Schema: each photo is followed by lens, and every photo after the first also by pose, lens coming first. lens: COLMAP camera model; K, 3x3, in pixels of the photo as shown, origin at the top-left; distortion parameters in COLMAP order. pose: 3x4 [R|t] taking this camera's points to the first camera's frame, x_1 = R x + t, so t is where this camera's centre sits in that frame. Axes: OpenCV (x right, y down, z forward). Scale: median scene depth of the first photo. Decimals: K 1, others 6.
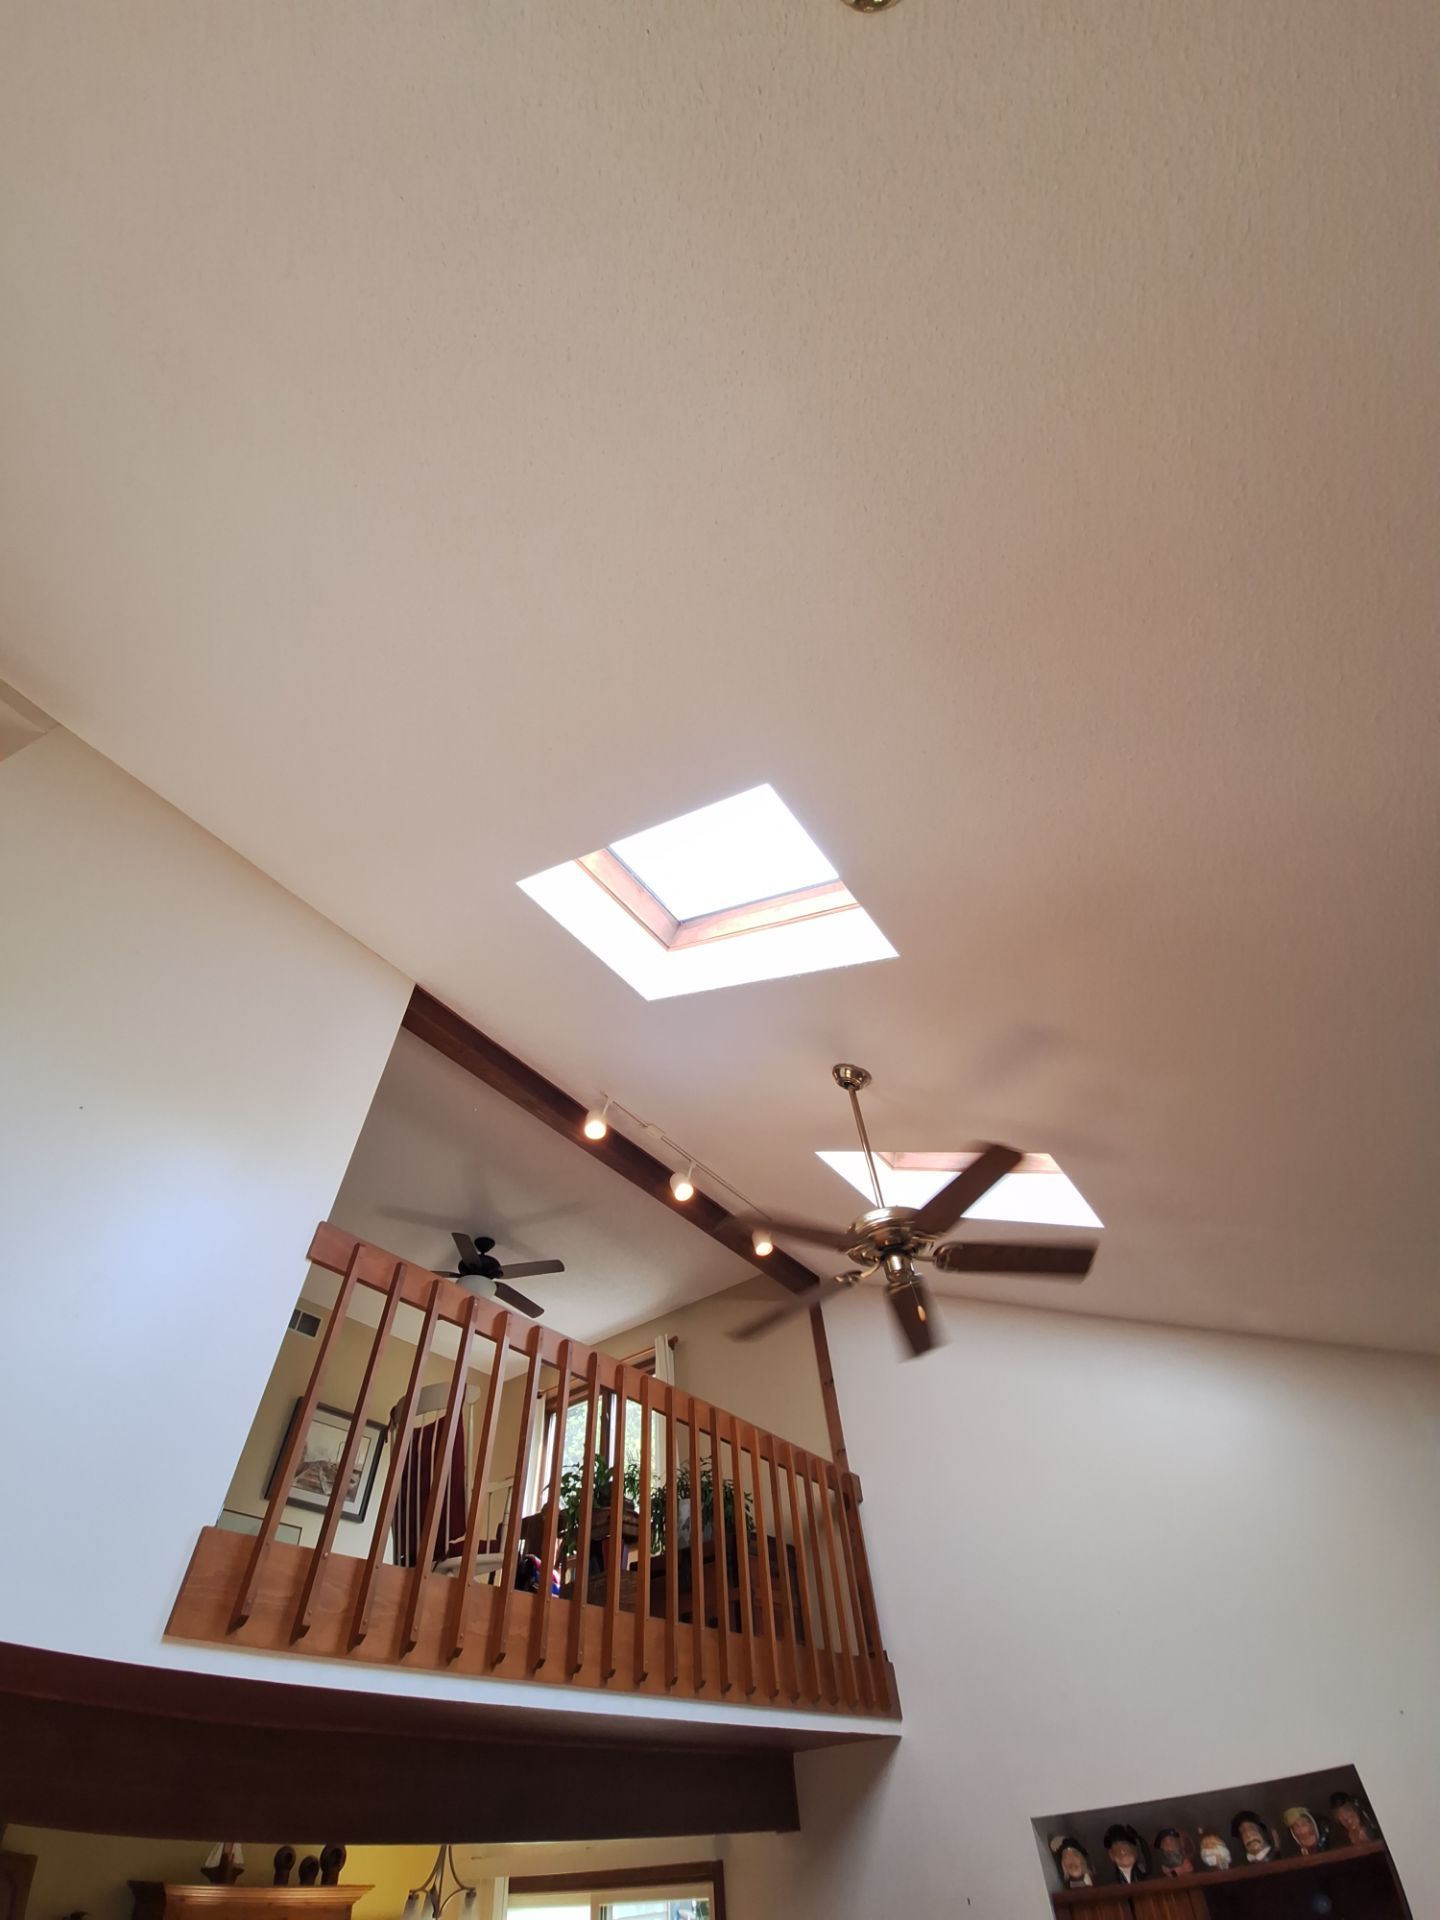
lens RADIAL K [[758.1, 0, 723.4], [0, 758.1, 944.2], [0, 0, 1]] dist [-0.004259, -0.008840]
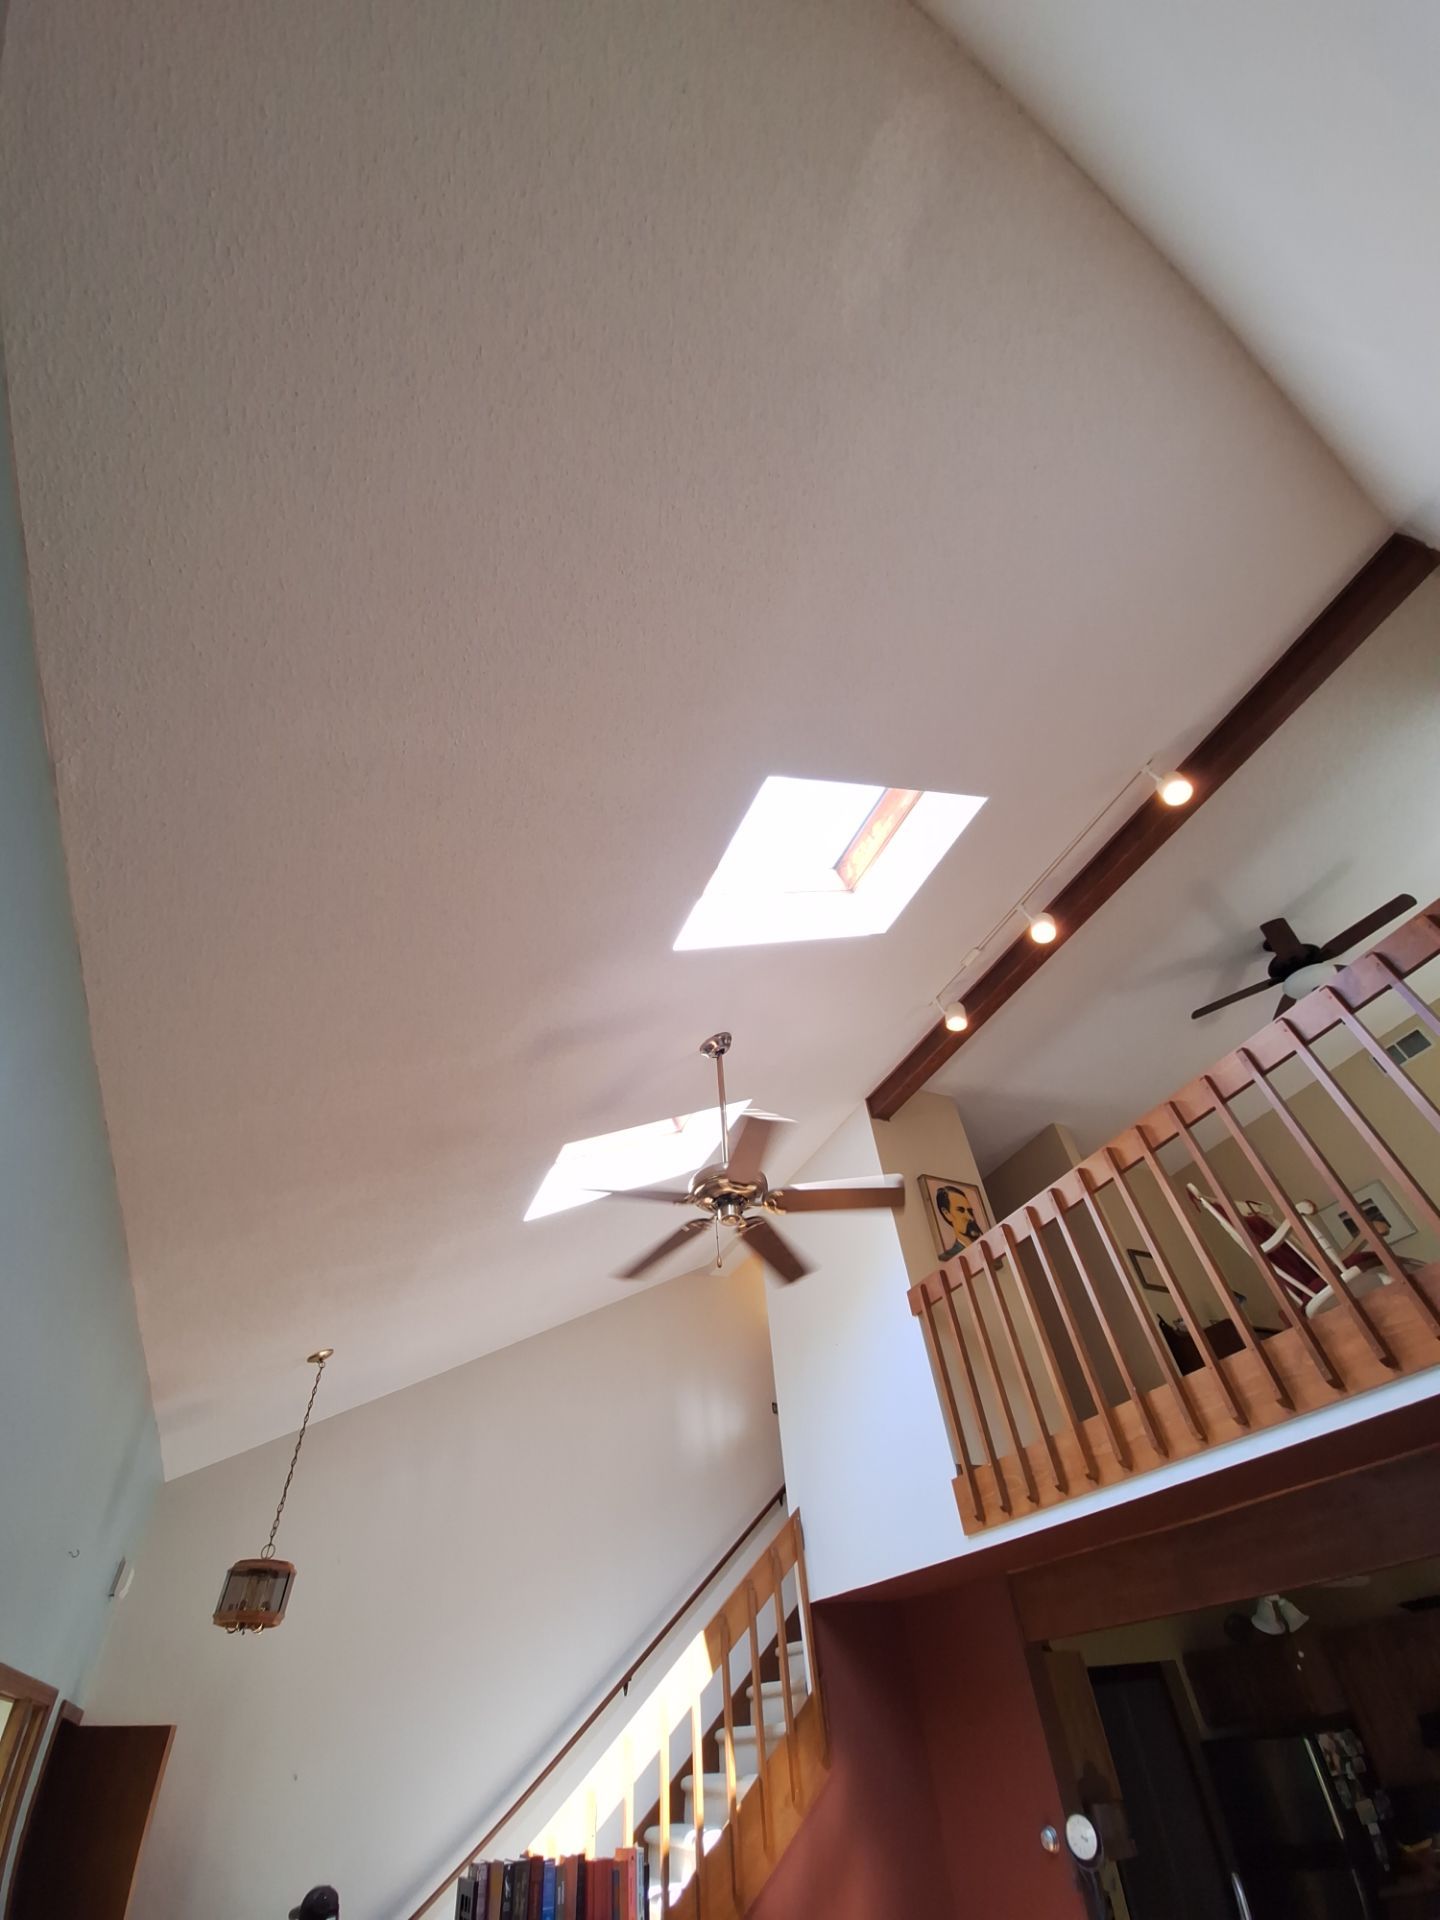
lens RADIAL K [[758.1, 0, 714.3], [0, 758.1, 951.2], [0, 0, 1]] dist [-0.004259, -0.008840]
pose [[-0.495225, -0.564297, -0.660546, 0.926040], [0.731500, 0.139334, -0.667453, 0.844305], [0.468678, -0.813729, 0.343781, 0.686144]]
